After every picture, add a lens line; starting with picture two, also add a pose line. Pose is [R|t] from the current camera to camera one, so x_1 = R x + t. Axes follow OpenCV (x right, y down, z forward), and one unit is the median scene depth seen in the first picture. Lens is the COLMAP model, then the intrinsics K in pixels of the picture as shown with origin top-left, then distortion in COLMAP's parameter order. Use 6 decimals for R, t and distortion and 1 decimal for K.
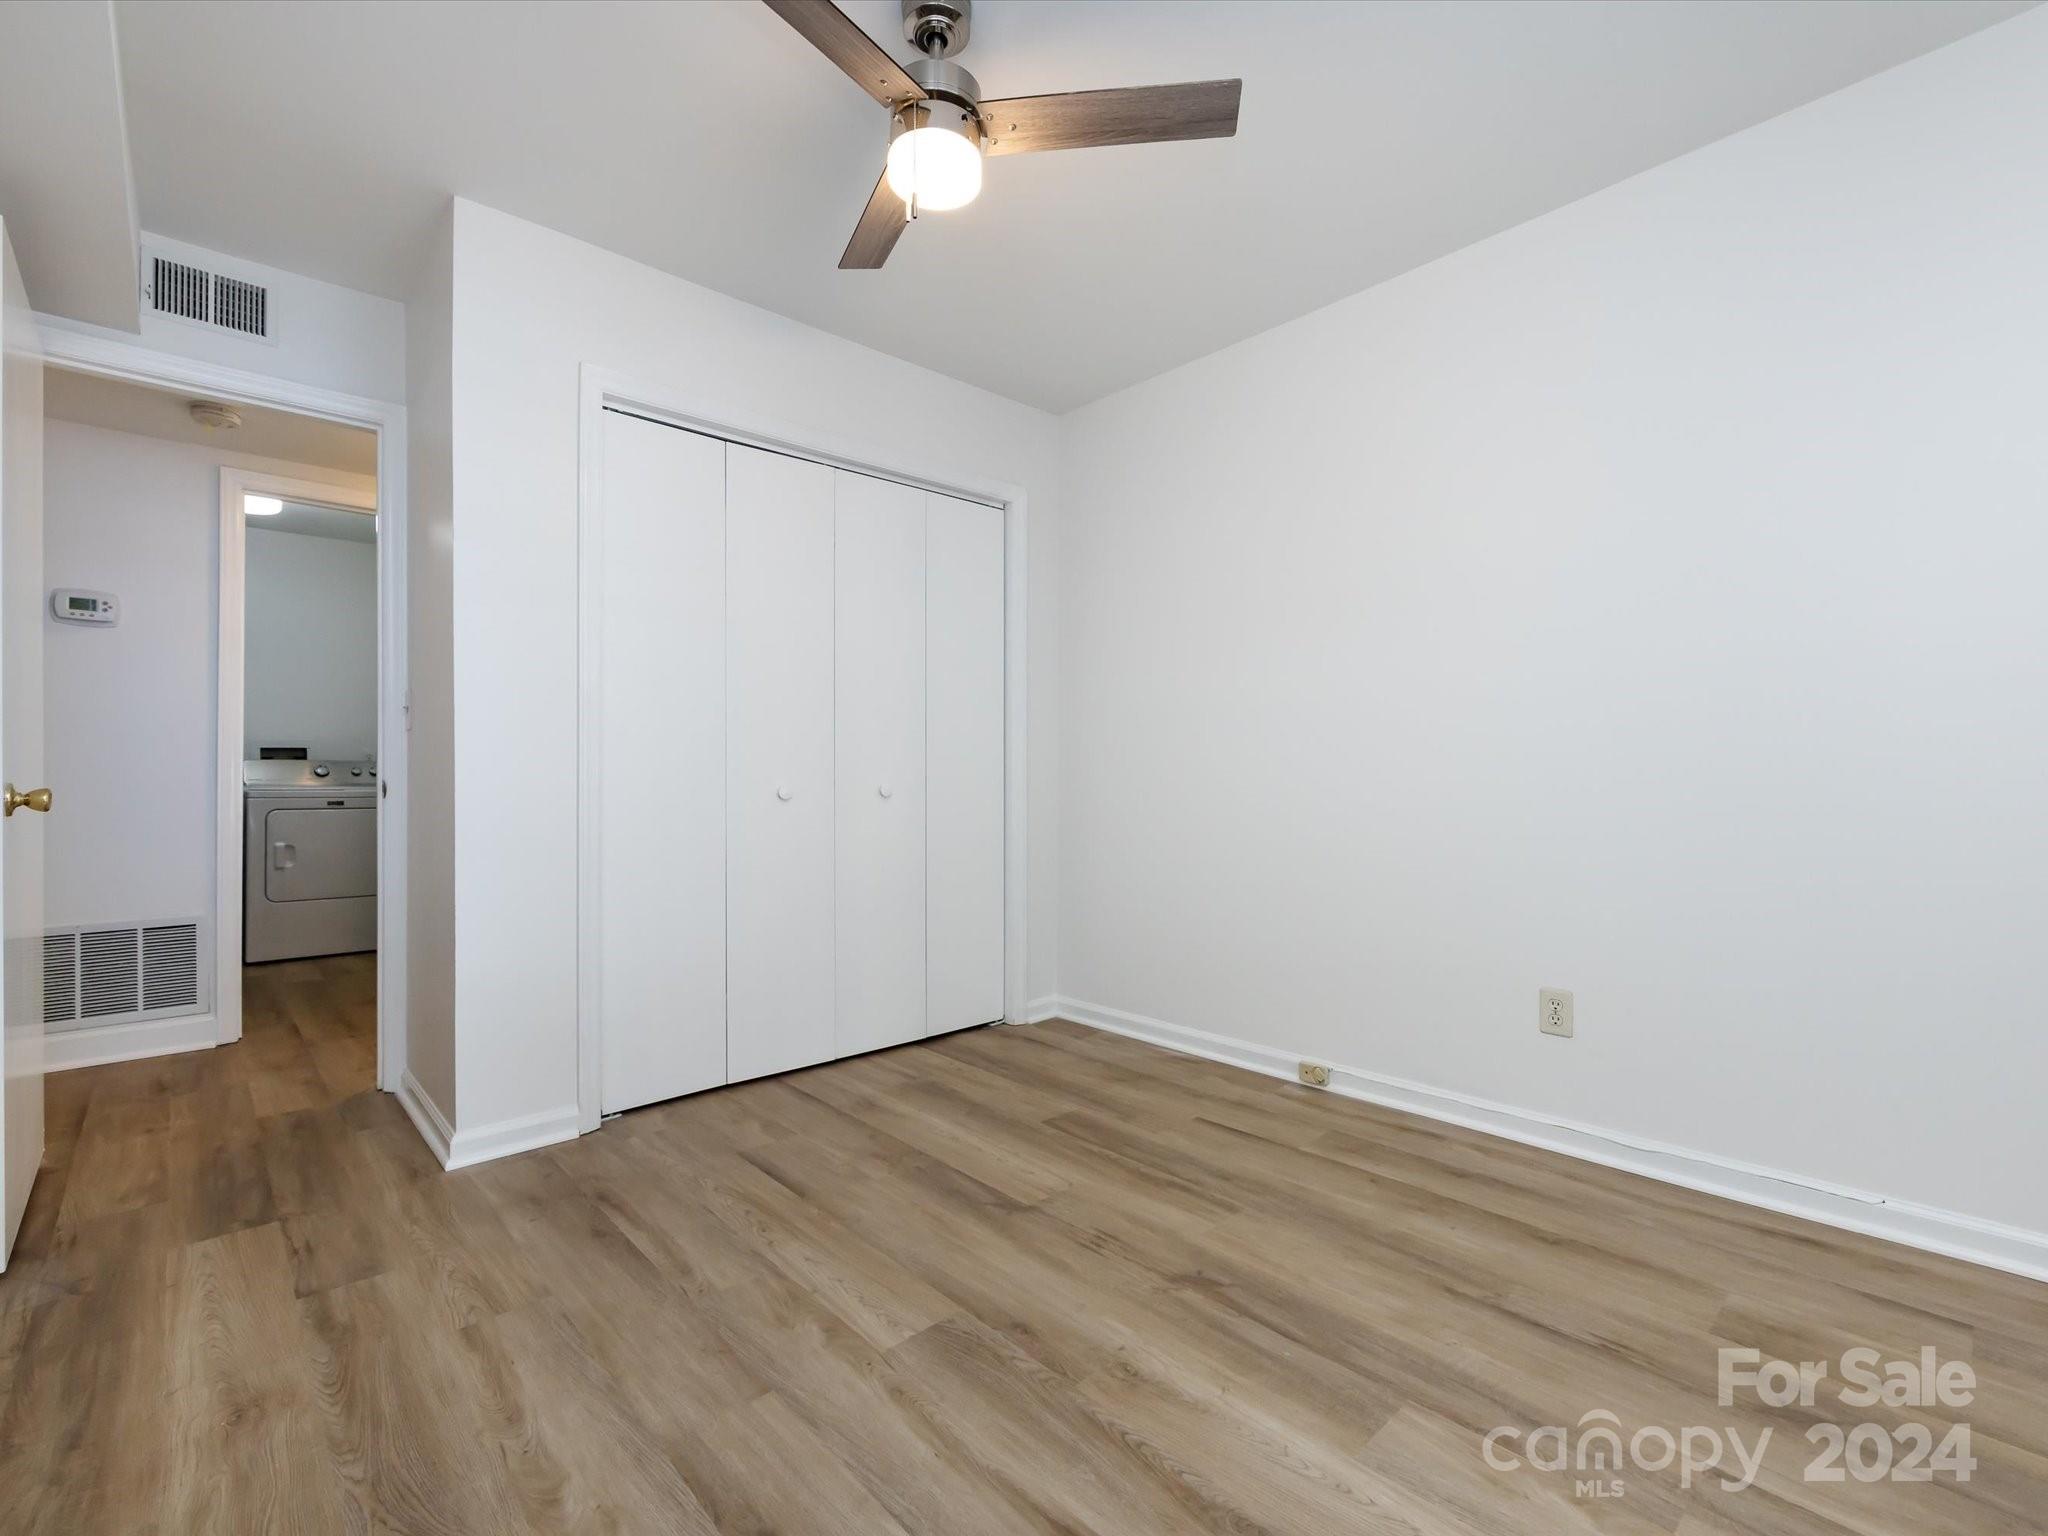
lens RADIAL K [[907.3, 0, 1026.2], [0, 907.3, 775.5], [0, 0, 1]] dist [-0.006450, 0.001467]
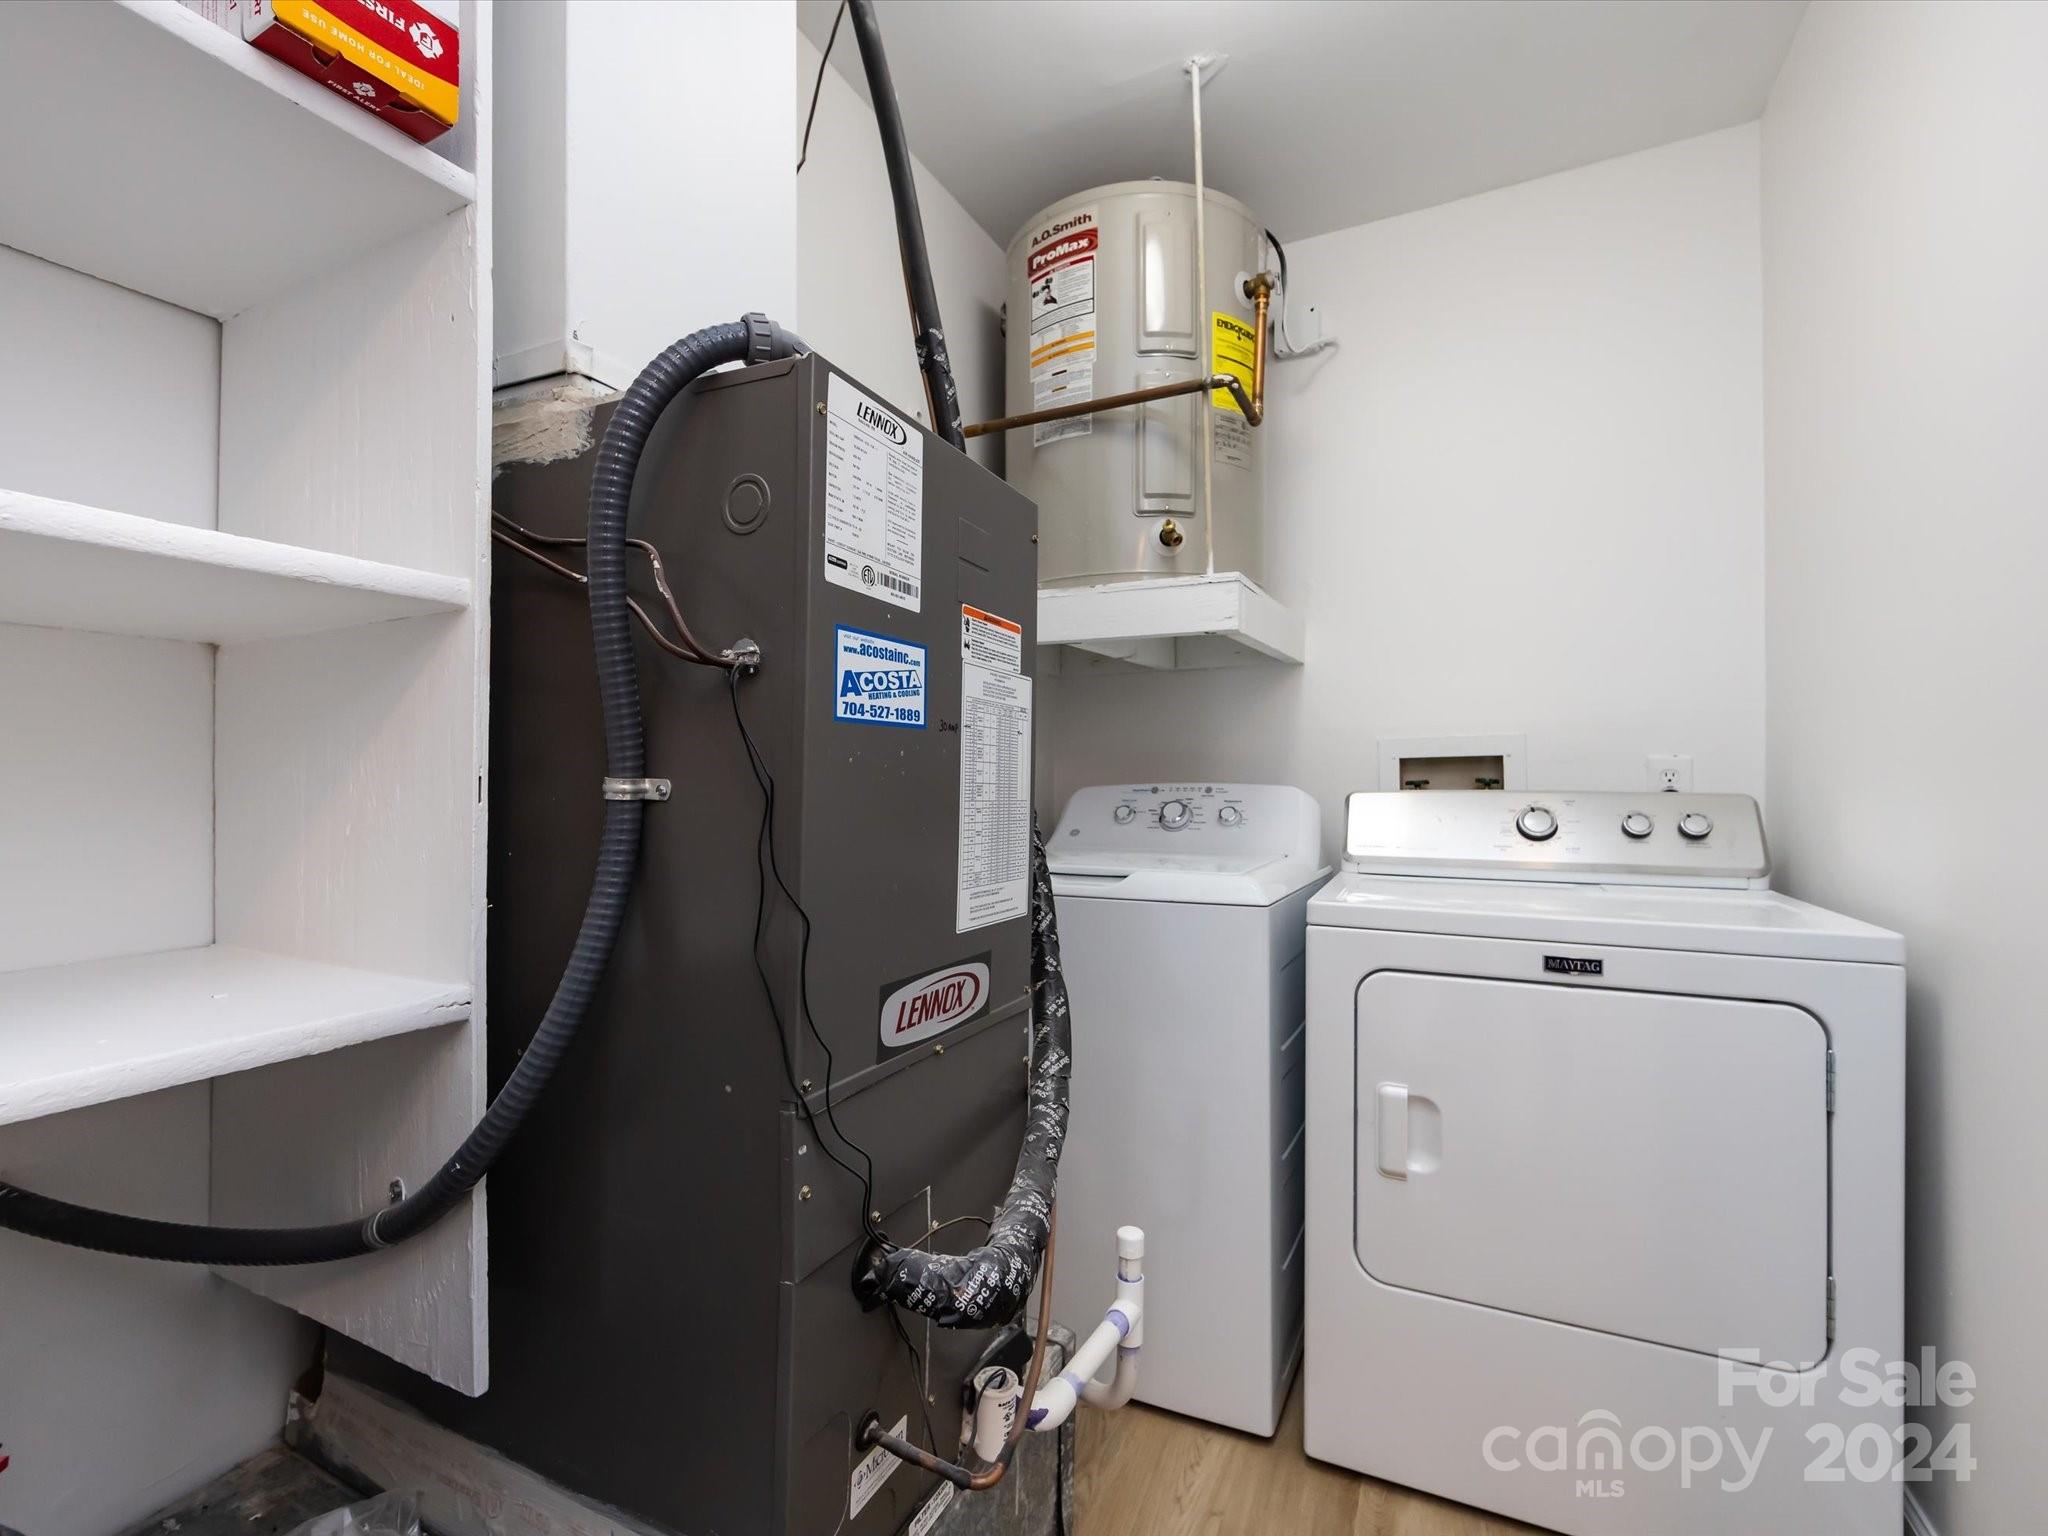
lens RADIAL K [[907.3, 0, 1027.8], [0, 907.3, 775.6], [0, 0, 1]] dist [-0.006450, 0.001467]
pose [[0.359280, -0.001246, -0.933229, -0.588668], [-0.002614, 0.999994, -0.002341, -0.023985], [0.933226, 0.003280, 0.359275, 0.775598]]
